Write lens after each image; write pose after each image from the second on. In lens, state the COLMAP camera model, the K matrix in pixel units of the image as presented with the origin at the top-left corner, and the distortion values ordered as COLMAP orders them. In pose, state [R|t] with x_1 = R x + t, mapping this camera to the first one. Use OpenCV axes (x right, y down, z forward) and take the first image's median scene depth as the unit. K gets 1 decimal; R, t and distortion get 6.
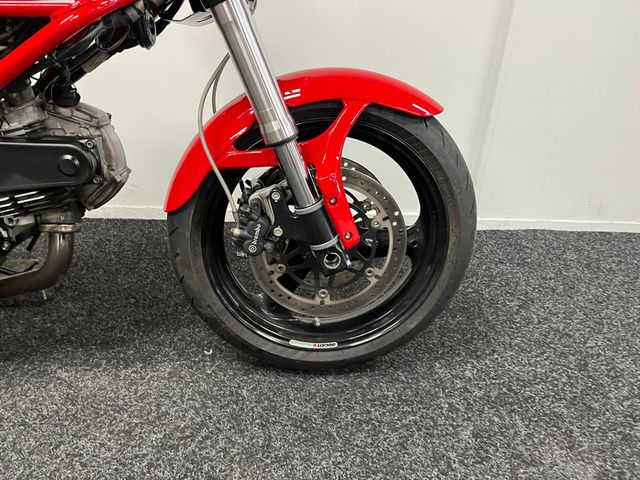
lens RADIAL K [[481.2, 0, 315.0], [0, 481.2, 230.8], [0, 0, 1]] dist [0.074545, -0.095696]
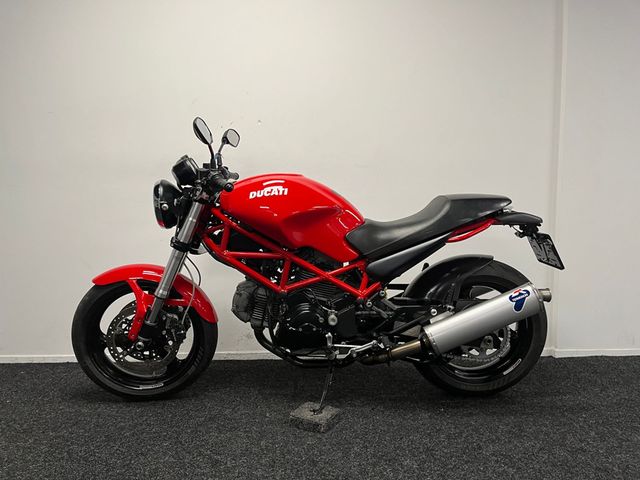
lens RADIAL K [[481.2, 0, 318.8], [0, 481.2, 242.7], [0, 0, 1]] dist [0.074545, -0.095696]
pose [[0.998239, -0.053623, -0.025372, -0.677673], [0.040702, 0.930251, -0.364660, 0.347276], [0.043157, 0.362985, 0.930795, -1.132928]]
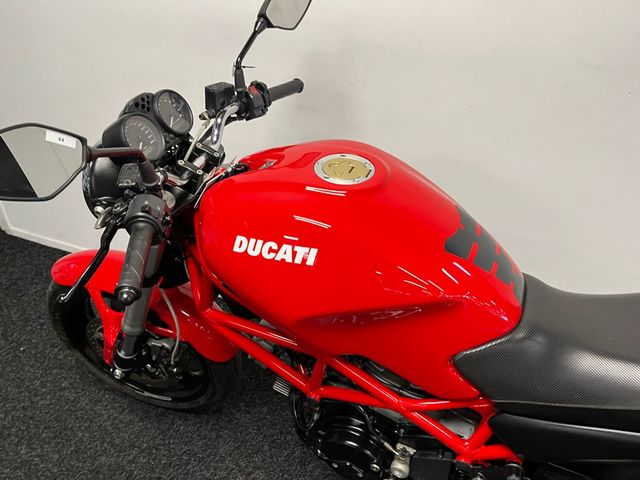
lens RADIAL K [[481.2, 0, 319.9], [0, 481.2, 235.0], [0, 0, 1]] dist [0.074545, -0.095696]
pose [[0.904141, 0.205646, -0.374484, -0.553655], [-0.163677, 0.976385, 0.141001, -0.700709], [0.394637, -0.066190, 0.916450, -0.113567]]
